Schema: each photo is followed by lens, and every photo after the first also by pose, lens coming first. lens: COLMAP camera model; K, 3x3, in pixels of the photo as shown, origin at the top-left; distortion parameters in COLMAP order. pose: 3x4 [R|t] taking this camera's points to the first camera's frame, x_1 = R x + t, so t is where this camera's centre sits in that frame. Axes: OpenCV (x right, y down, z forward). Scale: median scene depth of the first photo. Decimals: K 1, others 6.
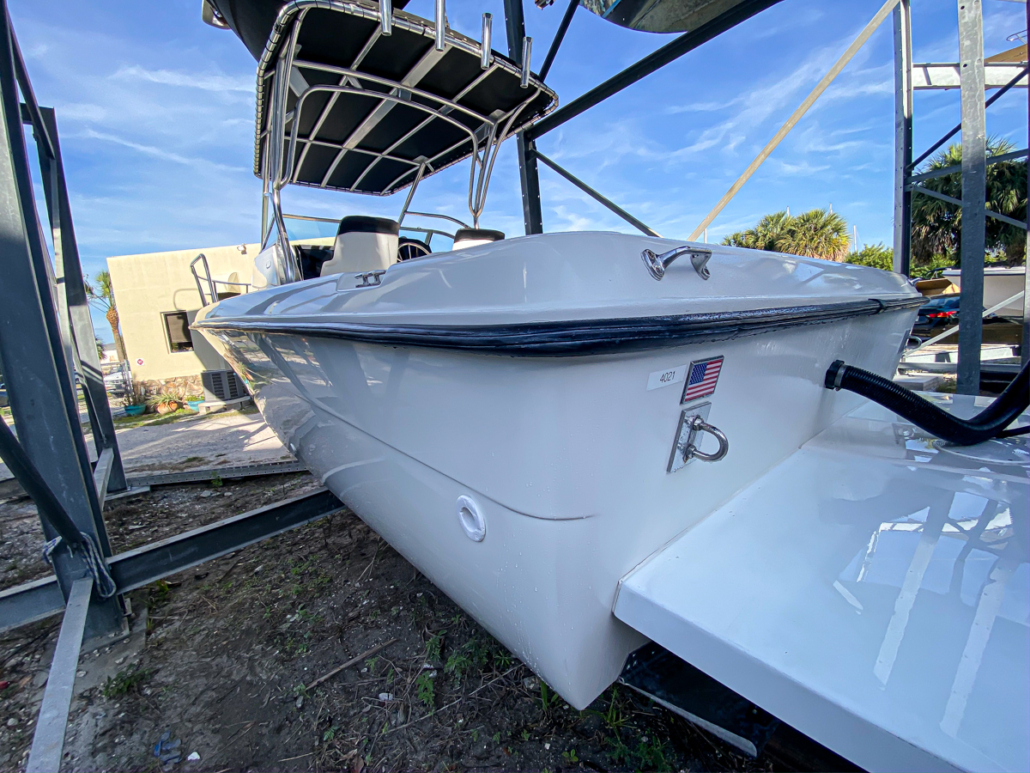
lens RADIAL K [[425.9, 0, 515.0], [0, 425.9, 386.5], [0, 0, 1]] dist [0.017998, -0.018540]
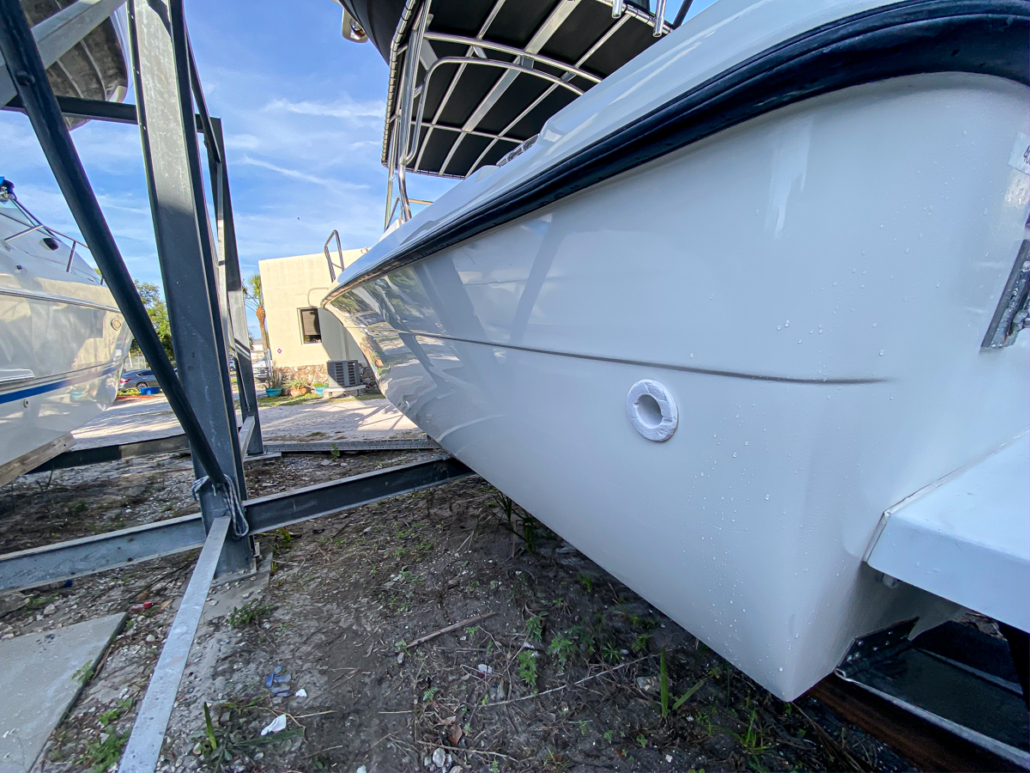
lens RADIAL K [[424.4, 0, 515.0], [0, 424.4, 386.5], [0, 0, 1]] dist [0.028858, -0.025209]
pose [[0.975888, 0.048779, -0.212752, -0.048493], [-0.051057, 0.998682, -0.005221, 0.075735], [0.212217, 0.015958, 0.977092, 0.057983]]
